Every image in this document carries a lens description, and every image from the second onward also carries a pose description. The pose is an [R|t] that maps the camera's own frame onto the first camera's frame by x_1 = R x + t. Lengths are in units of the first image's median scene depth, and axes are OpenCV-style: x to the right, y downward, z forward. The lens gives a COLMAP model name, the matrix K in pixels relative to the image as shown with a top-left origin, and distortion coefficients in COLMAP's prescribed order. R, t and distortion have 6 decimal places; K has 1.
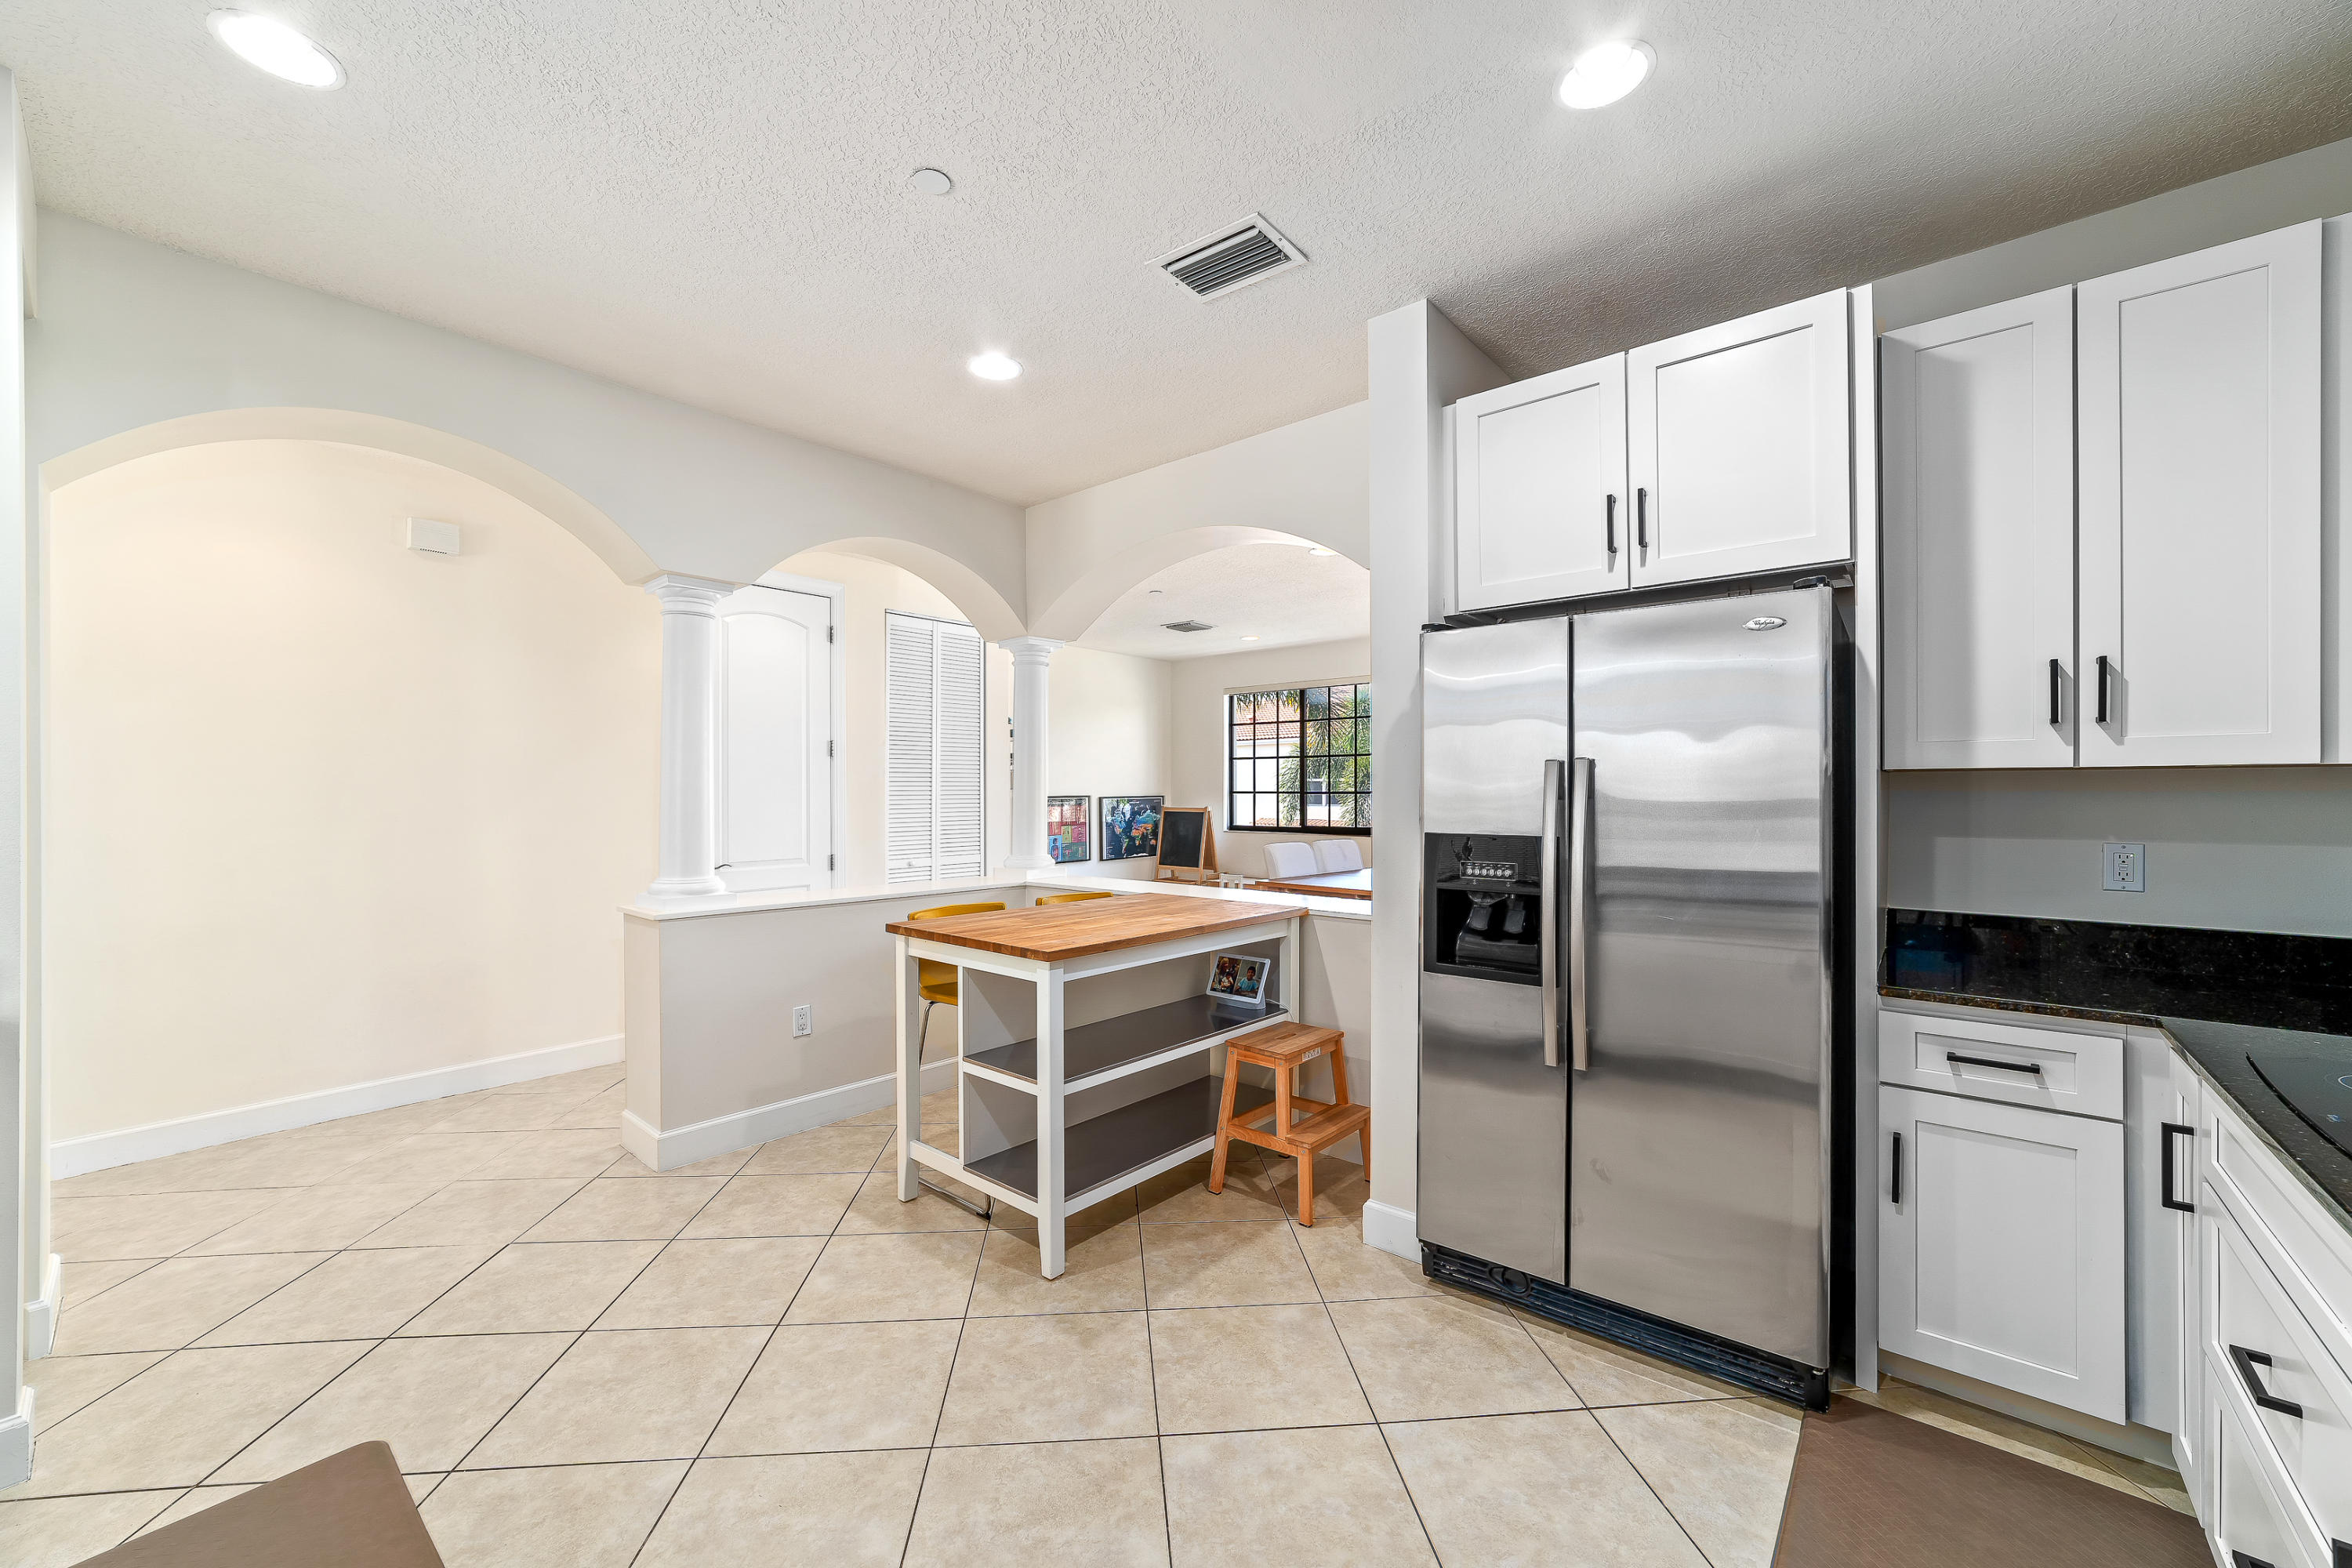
lens RADIAL K [[911.6, 0, 1154.7], [0, 911.6, 785.2], [0, 0, 1]] dist [-0.024720, 0.006460]
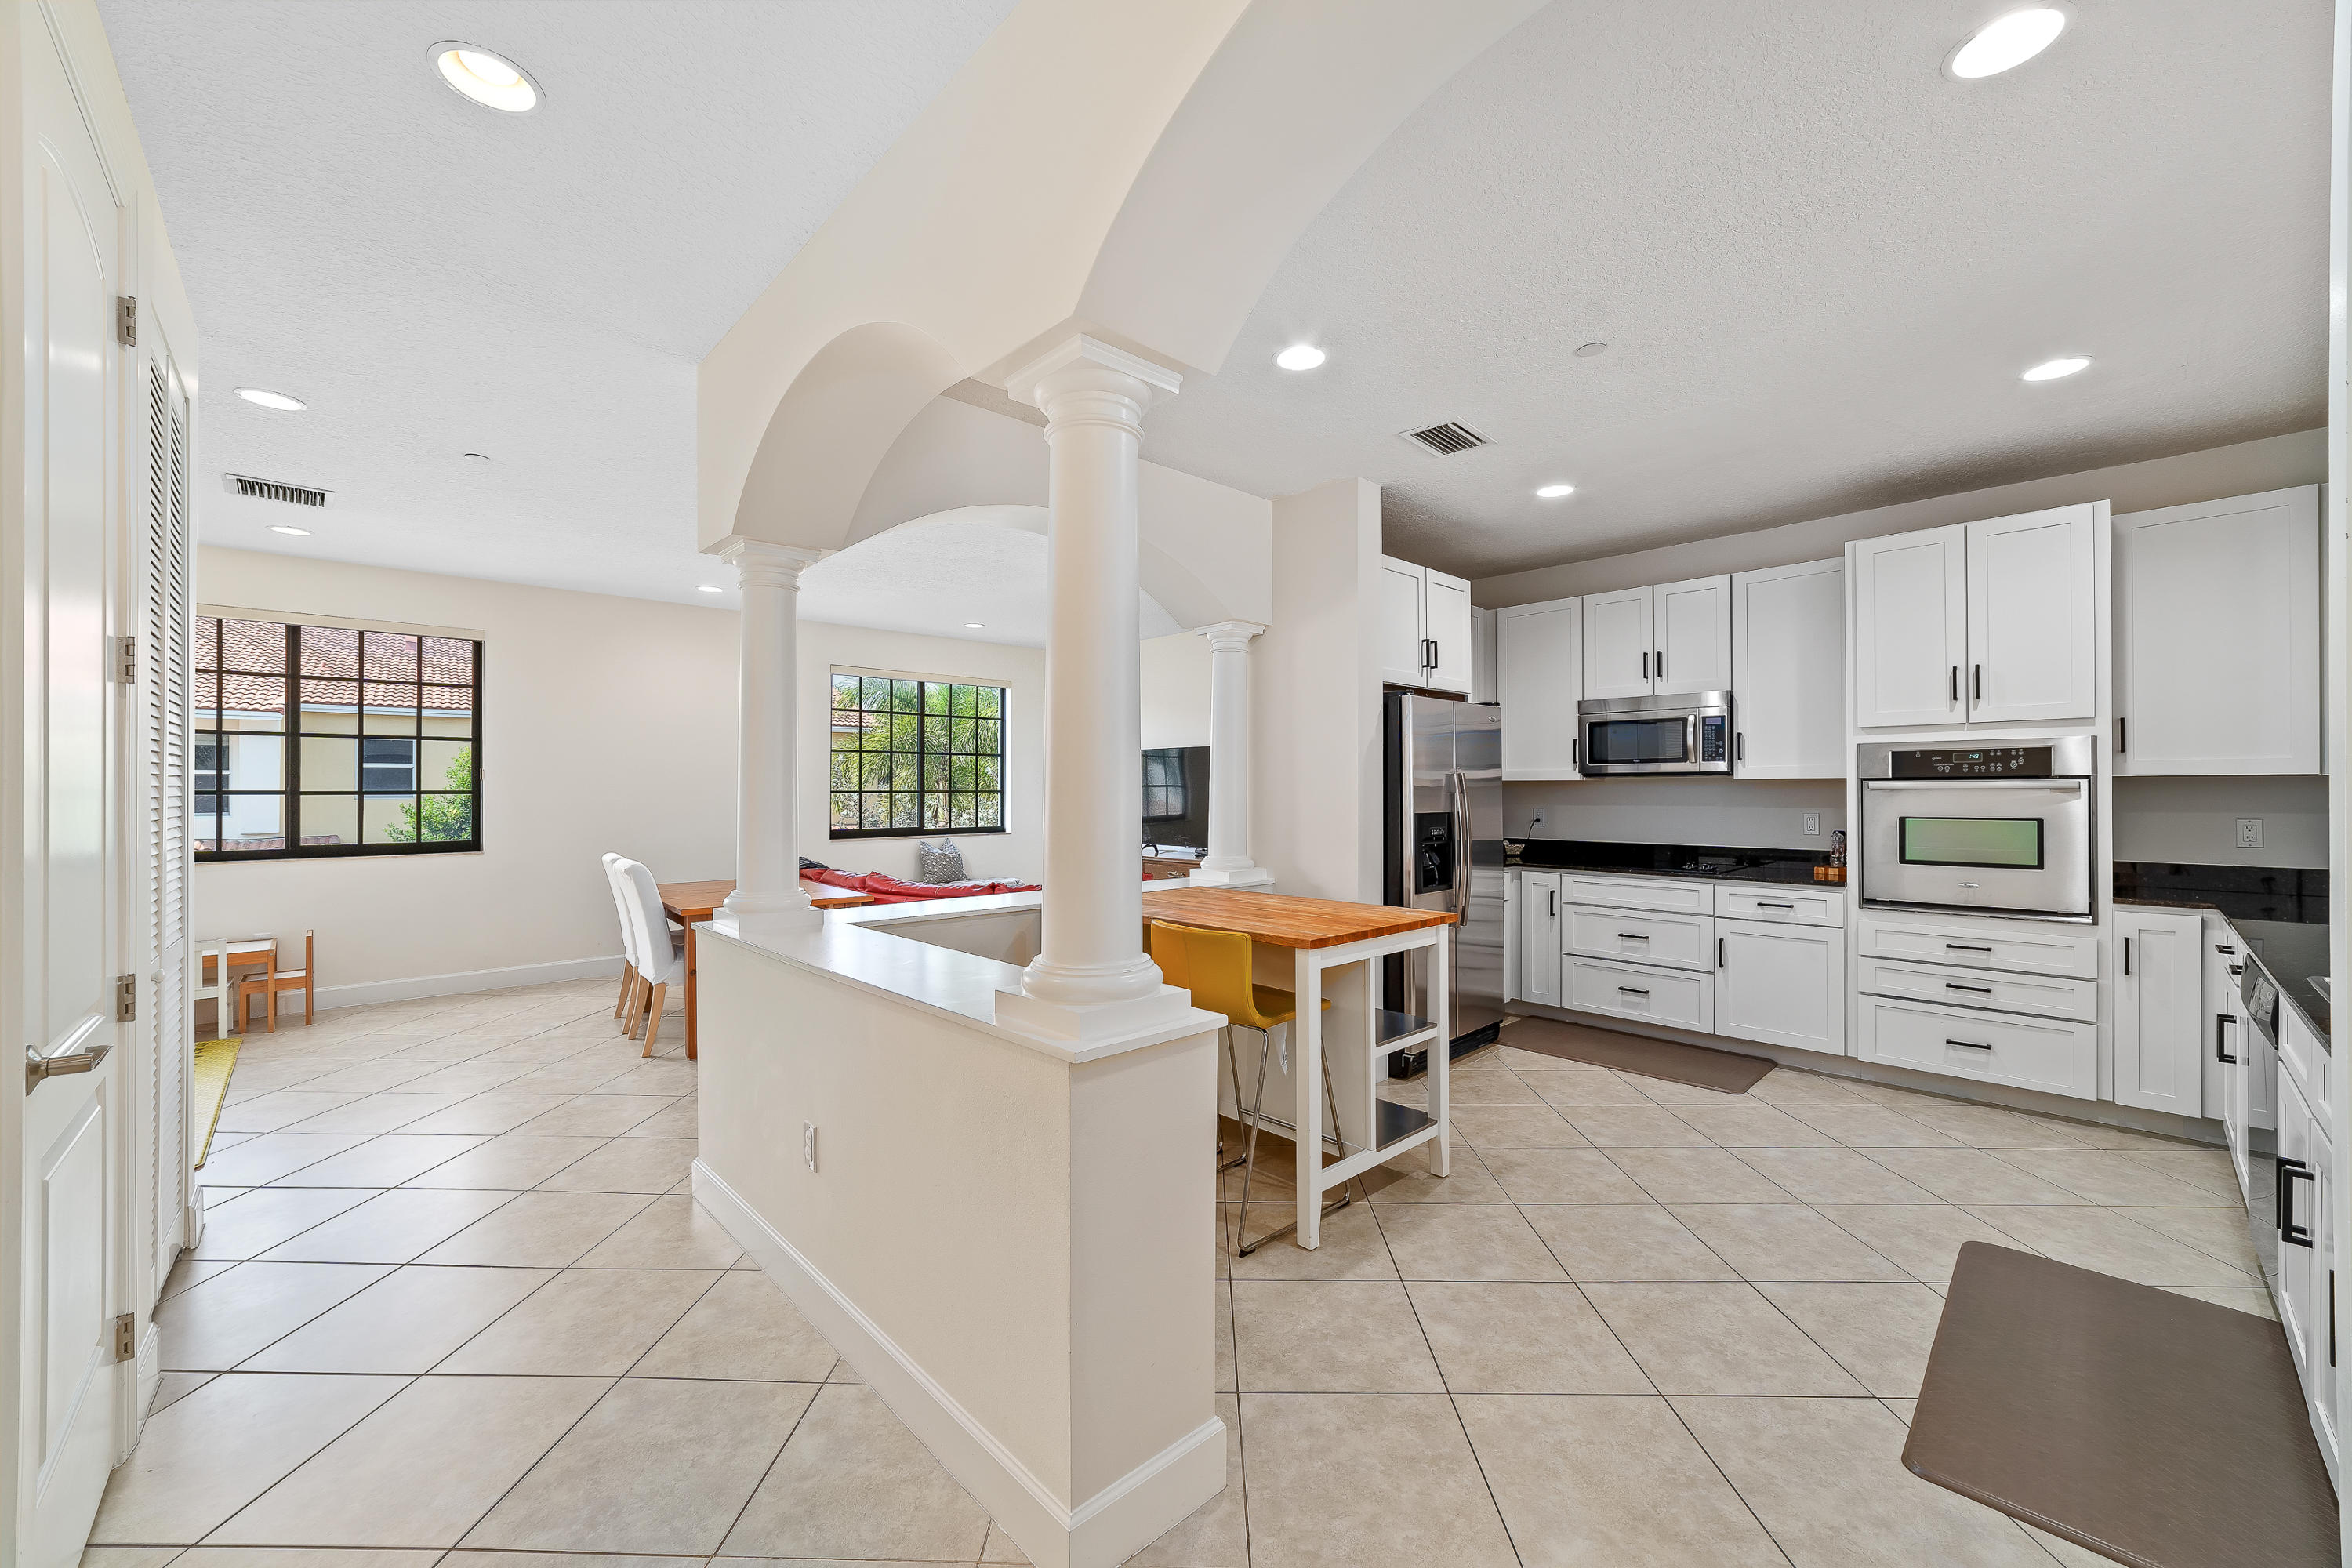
lens RADIAL K [[911.6, 0, 1178.5], [0, 911.6, 785.5], [0, 0, 1]] dist [-0.024720, 0.006460]
pose [[0.092522, 0.005256, 0.995697, -1.564906], [-0.004916, 0.999976, -0.004822, 0.011359], [-0.995699, -0.004448, 0.092546, 1.394791]]
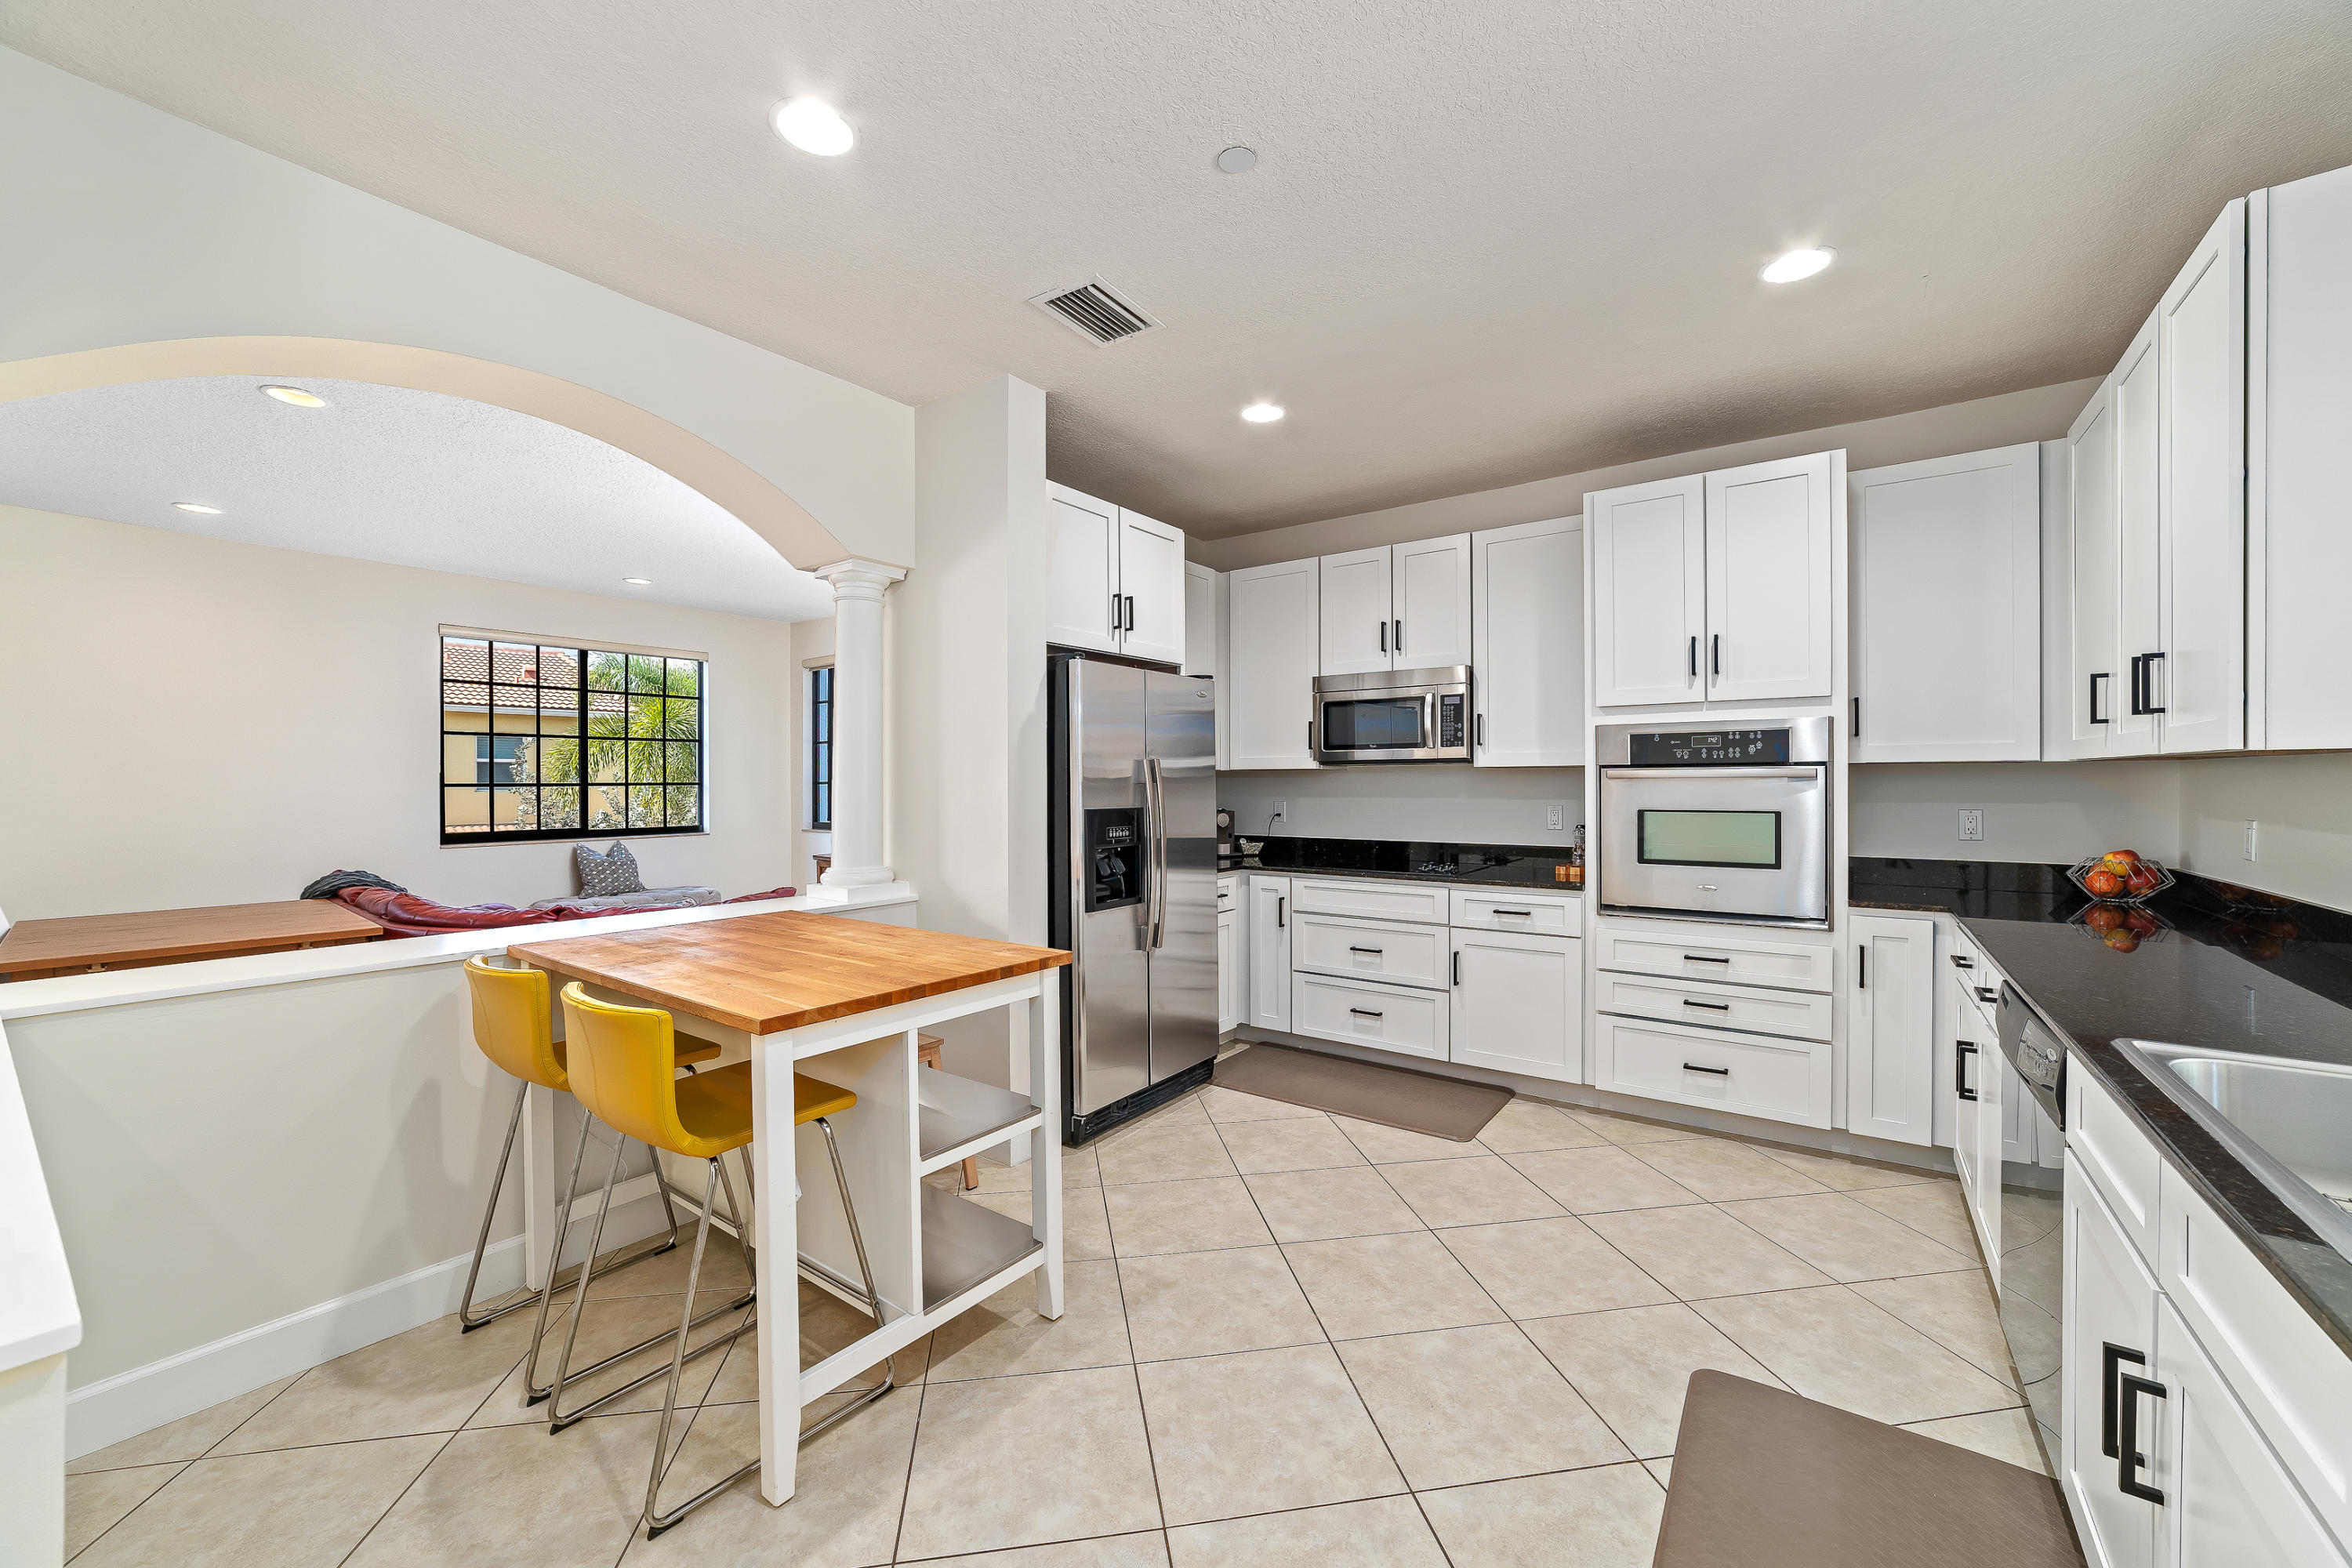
lens RADIAL K [[911.6, 0, 1190.6], [0, 911.6, 783.7], [0, 0, 1]] dist [-0.024720, 0.006460]
pose [[-0.102734, -0.001463, 0.994708, -1.139094], [-0.002511, 0.999996, 0.001211, 0.013150], [-0.994706, -0.002374, -0.102738, 1.068594]]
